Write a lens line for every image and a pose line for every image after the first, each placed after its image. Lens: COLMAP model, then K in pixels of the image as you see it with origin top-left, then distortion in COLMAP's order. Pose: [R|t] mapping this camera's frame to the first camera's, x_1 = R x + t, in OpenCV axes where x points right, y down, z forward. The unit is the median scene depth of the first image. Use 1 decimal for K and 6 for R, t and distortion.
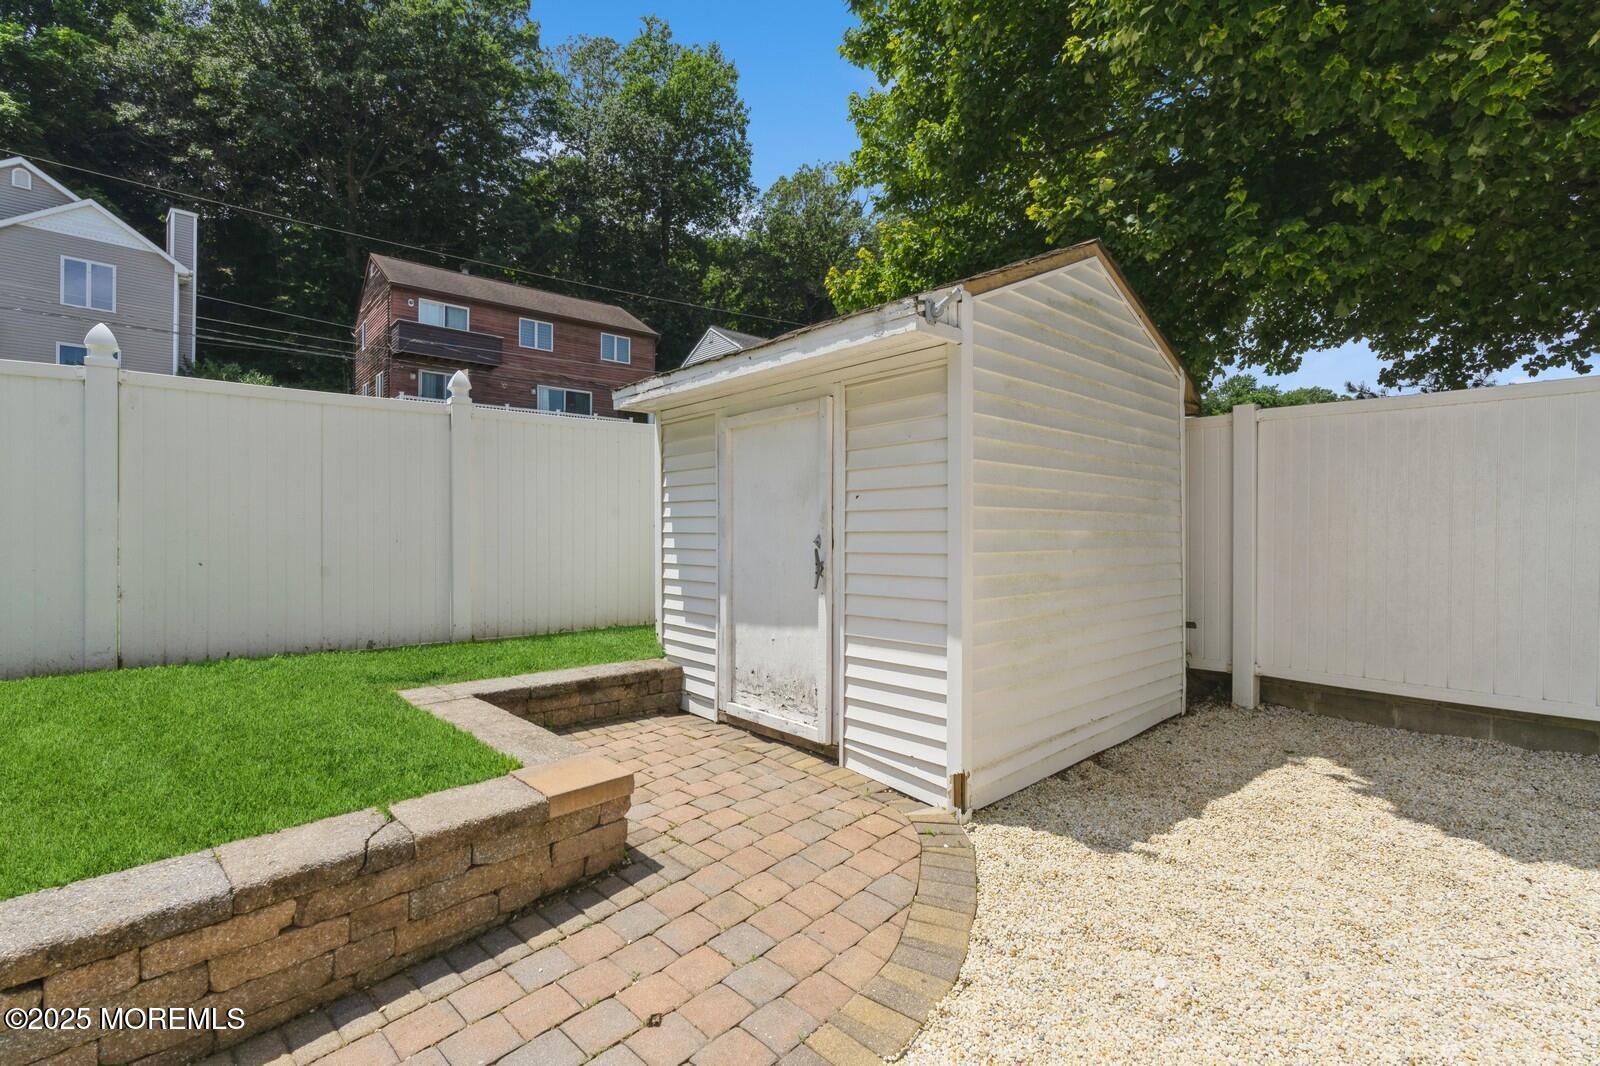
lens RADIAL K [[725.7, 0, 800.7], [0, 725.7, 532.5], [0, 0, 1]] dist [-0.010172, 0.003682]
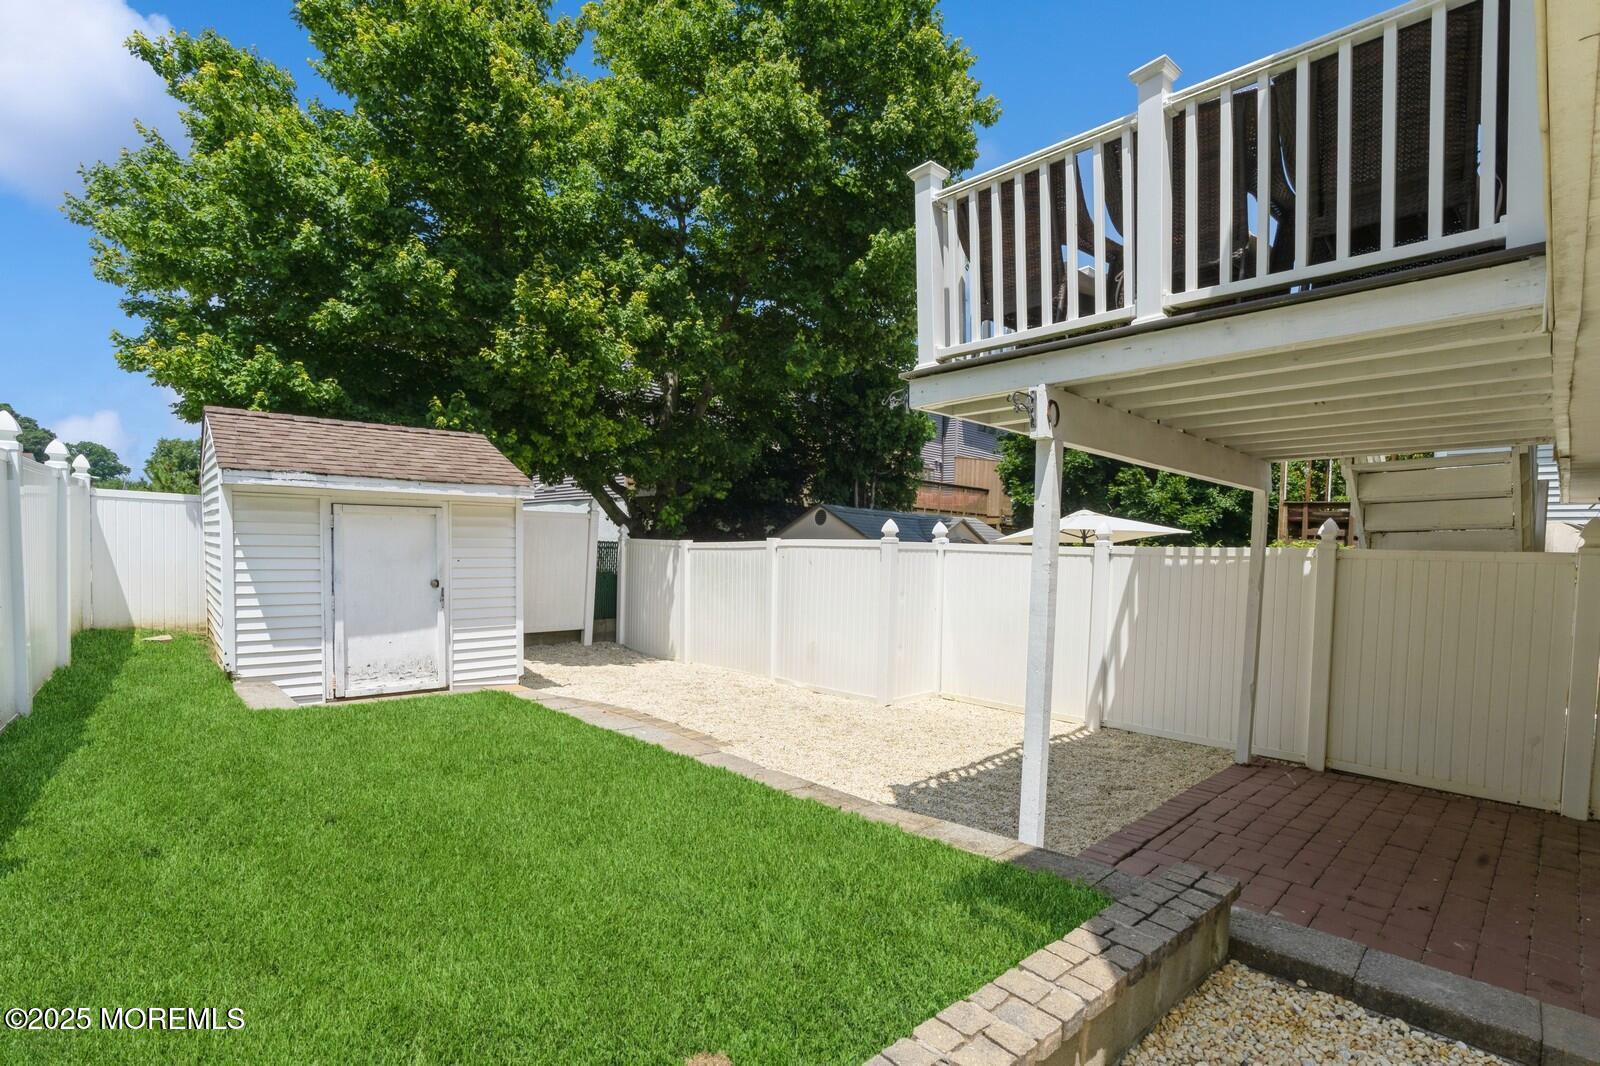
lens RADIAL K [[725.7, 0, 801.8], [0, 725.7, 547.1], [0, 0, 1]] dist [-0.010172, 0.003682]
pose [[0.067045, 0.011325, 0.997686, -1.444862], [-0.000596, 0.999936, -0.011310, -0.048867], [-0.997750, 0.000164, 0.067048, -0.070649]]
